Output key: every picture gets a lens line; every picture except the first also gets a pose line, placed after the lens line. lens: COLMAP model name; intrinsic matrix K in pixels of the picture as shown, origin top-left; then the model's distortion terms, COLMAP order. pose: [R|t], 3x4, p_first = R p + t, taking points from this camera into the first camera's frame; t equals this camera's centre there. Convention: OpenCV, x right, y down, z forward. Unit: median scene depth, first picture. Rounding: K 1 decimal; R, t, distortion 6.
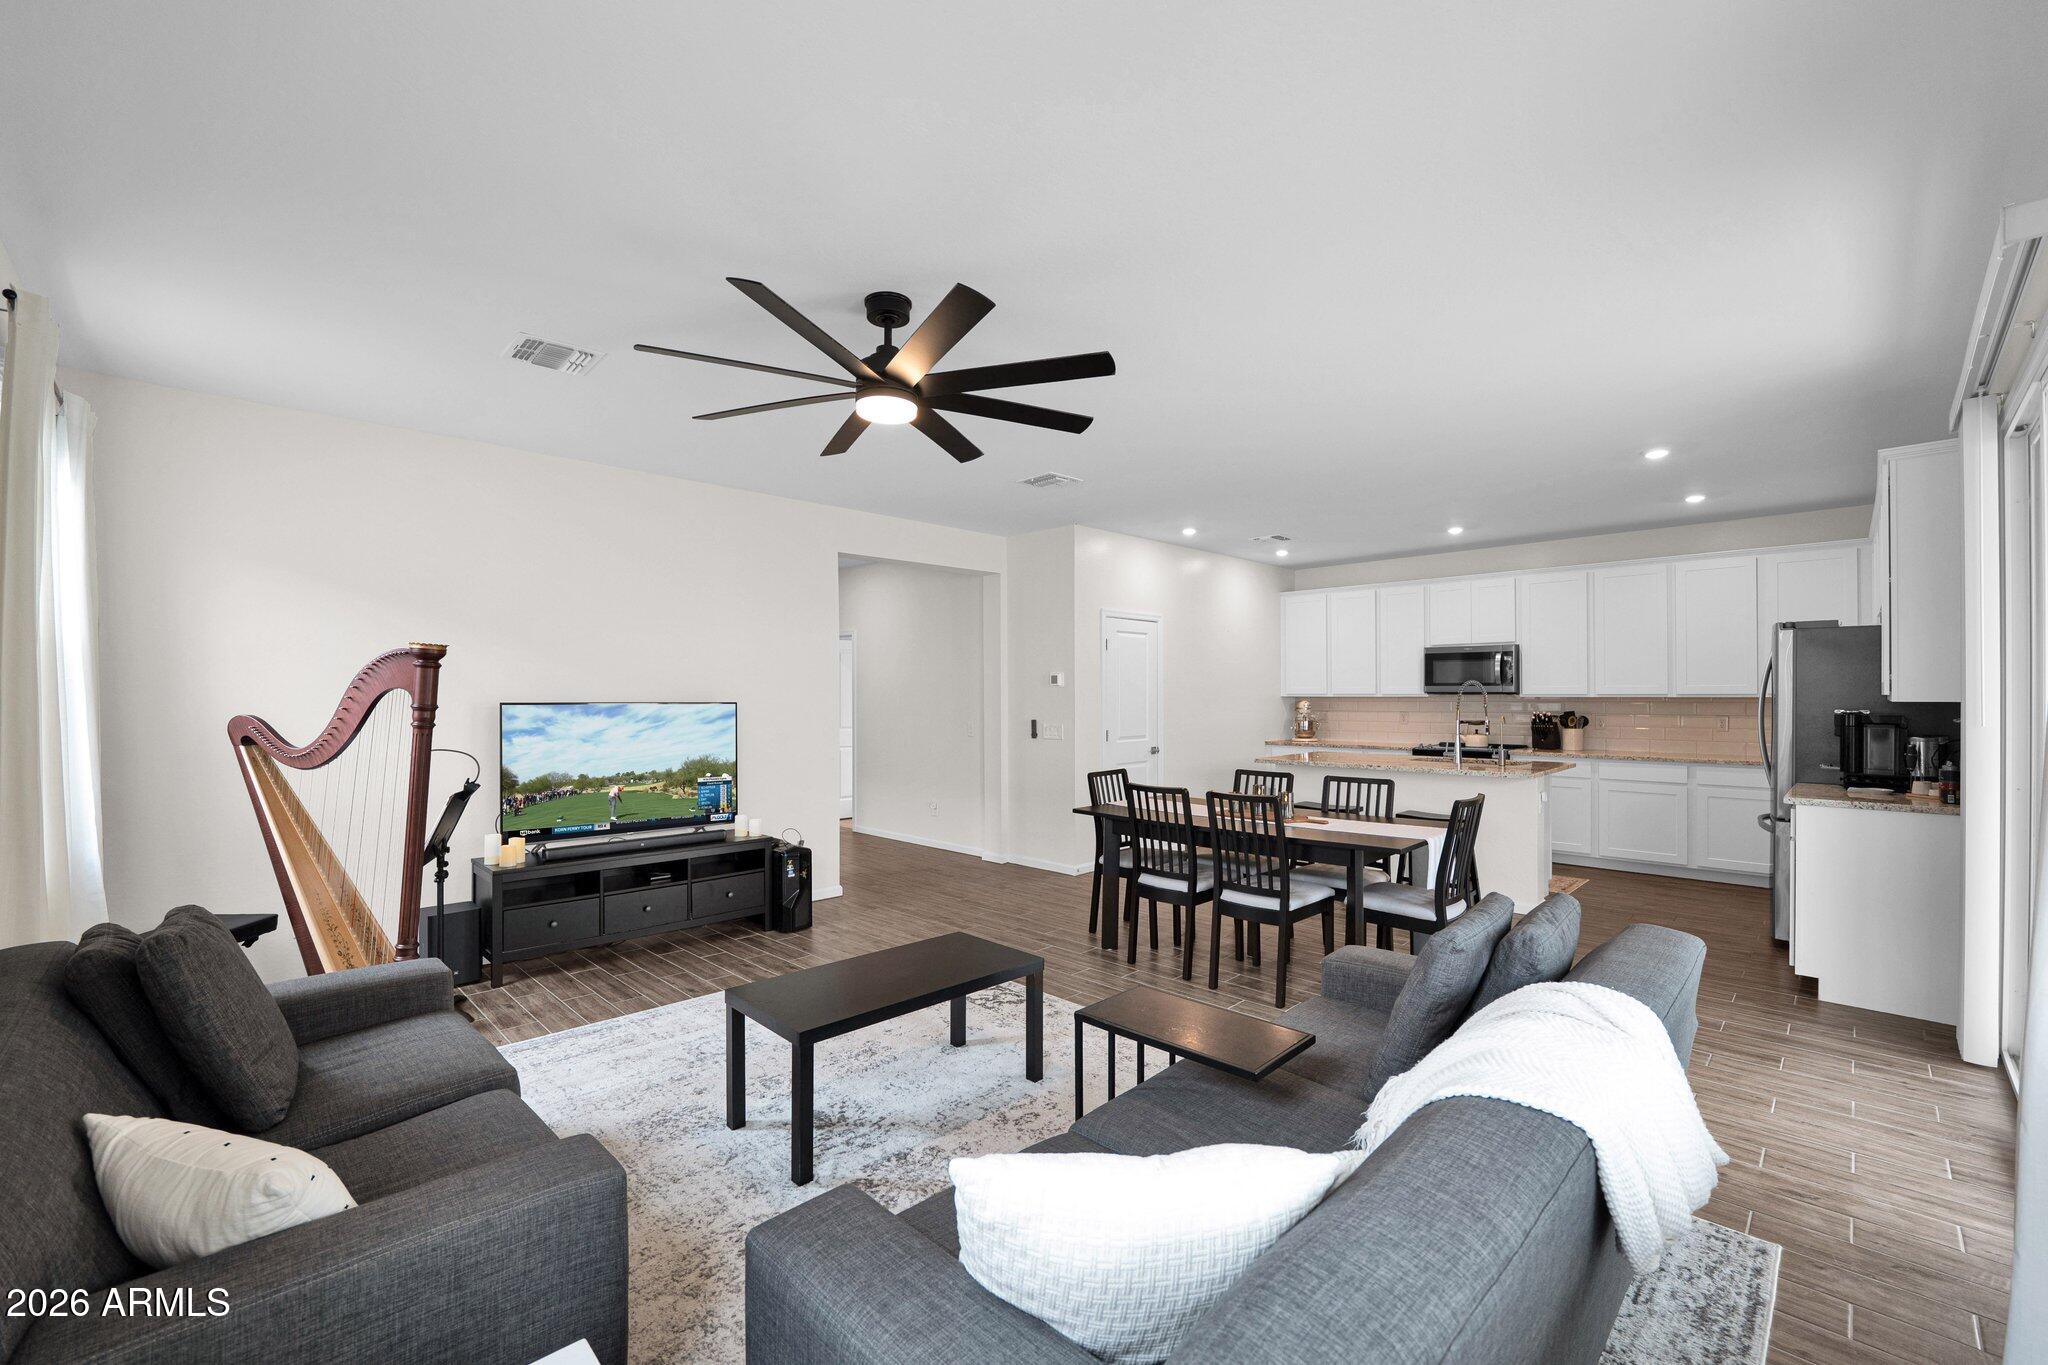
lens RADIAL K [[864.9, 0, 1024.2], [0, 864.9, 699.5], [0, 0, 1]] dist [0.000352, 0.000064]
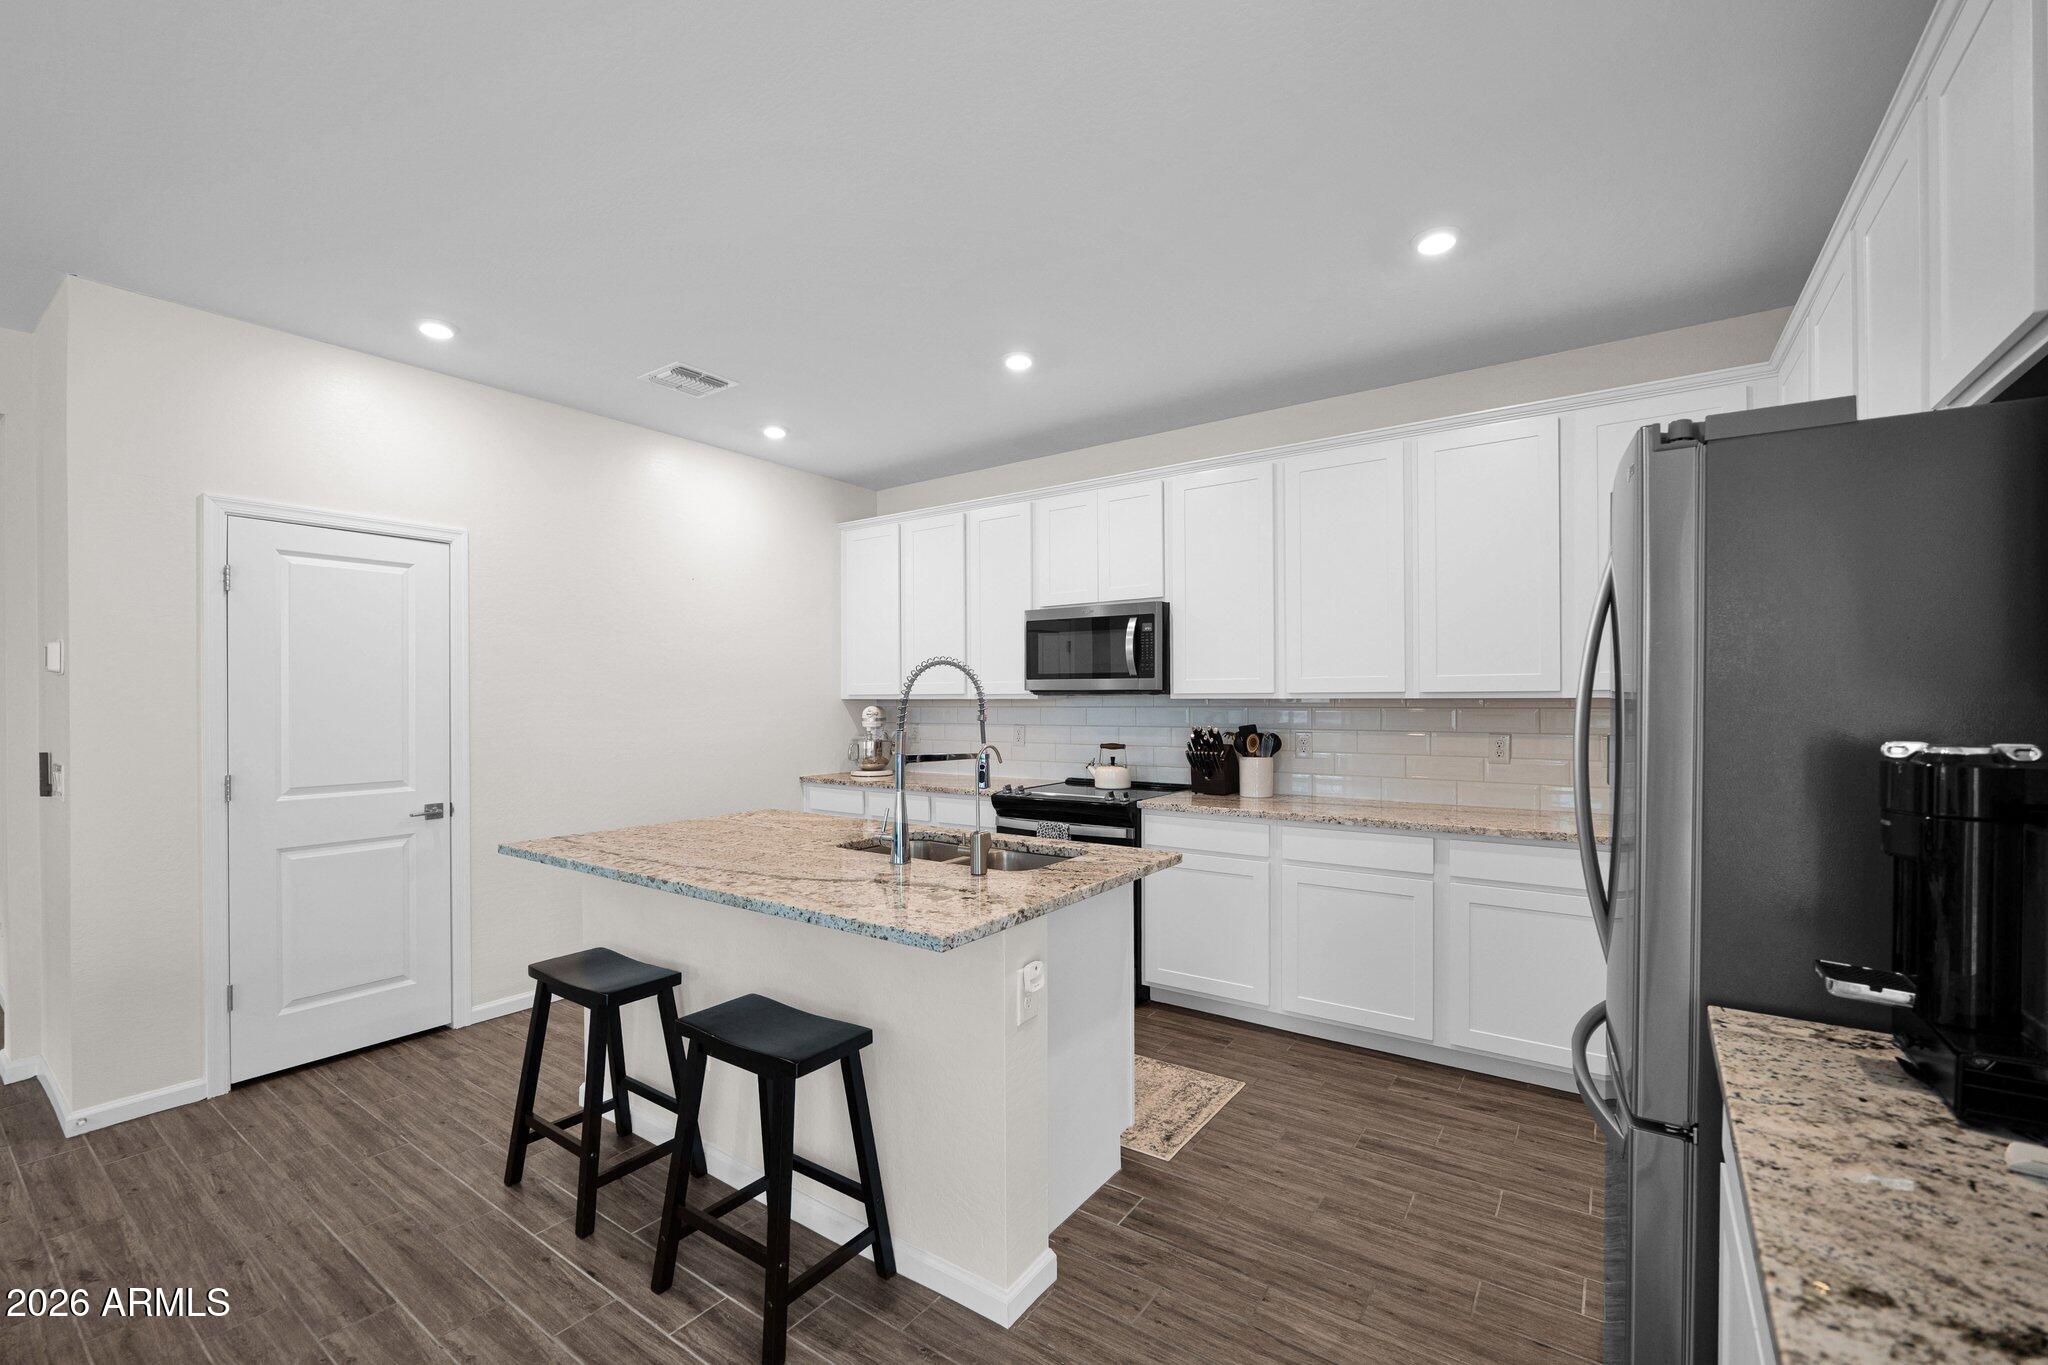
lens RADIAL K [[864.9, 0, 1024.2], [0, 864.9, 699.5], [0, 0, 1]] dist [0.000352, 0.000064]
pose [[0.987066, -0.000887, 0.160309, 0.398801], [0.001840, 0.999982, -0.005795, 0.000377], [-0.160301, 0.006015, 0.987050, 0.480938]]
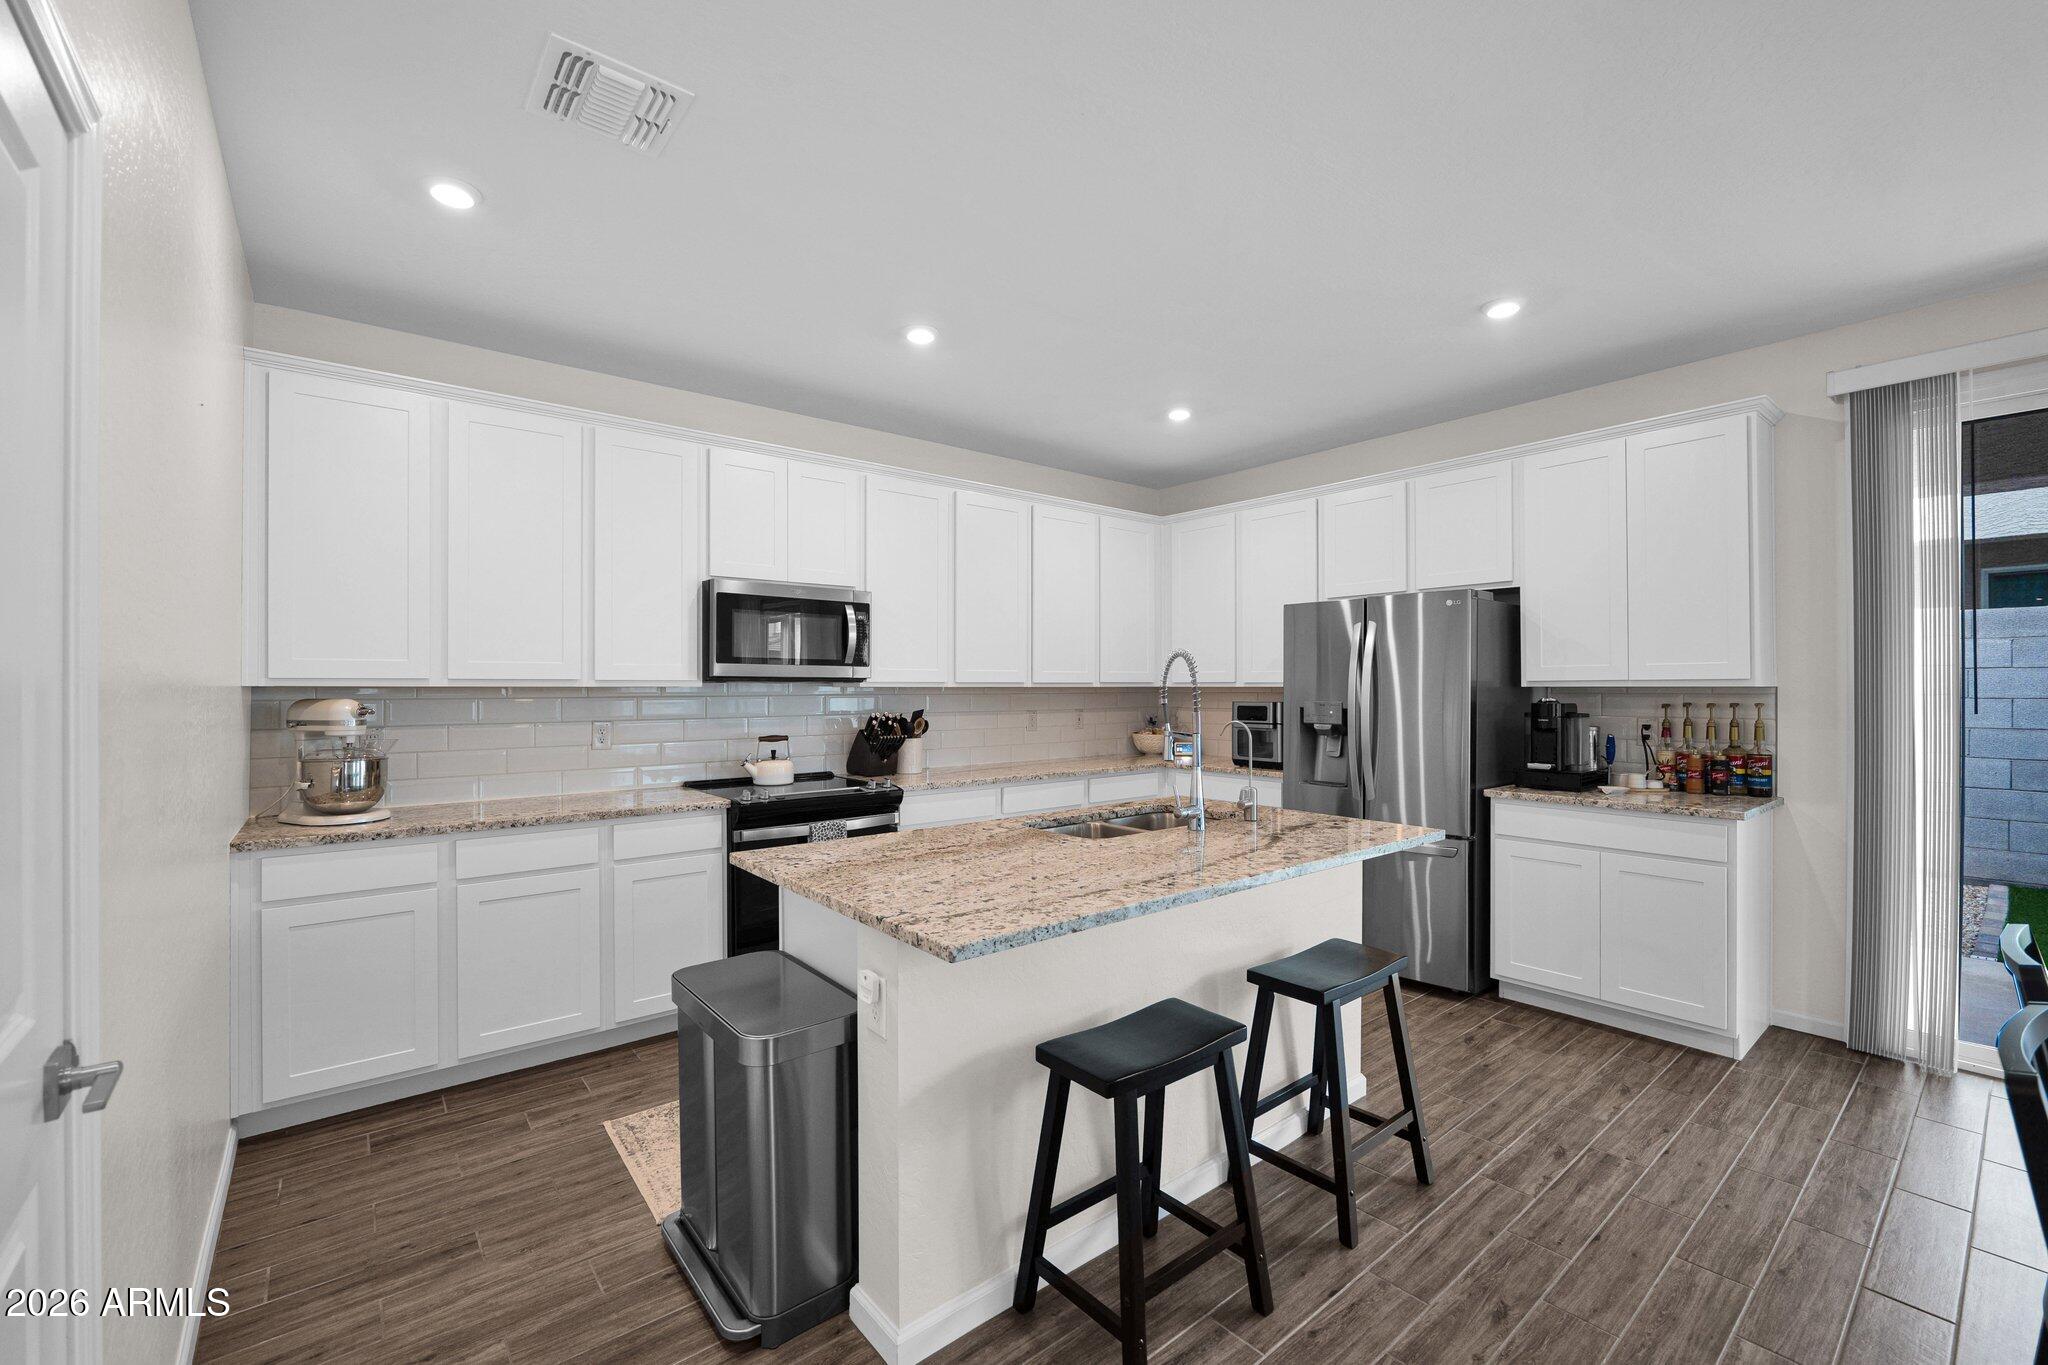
lens RADIAL K [[843.0, 0, 1024.0], [0, 843.0, 682.5], [0, 0, 1]] dist [0.000636, 0.000158]
pose [[0.096152, 0.009244, 0.995324, 0.036812], [0.006671, 0.999928, -0.009931, 0.000049], [-0.995344, 0.007595, 0.096084, 0.850207]]
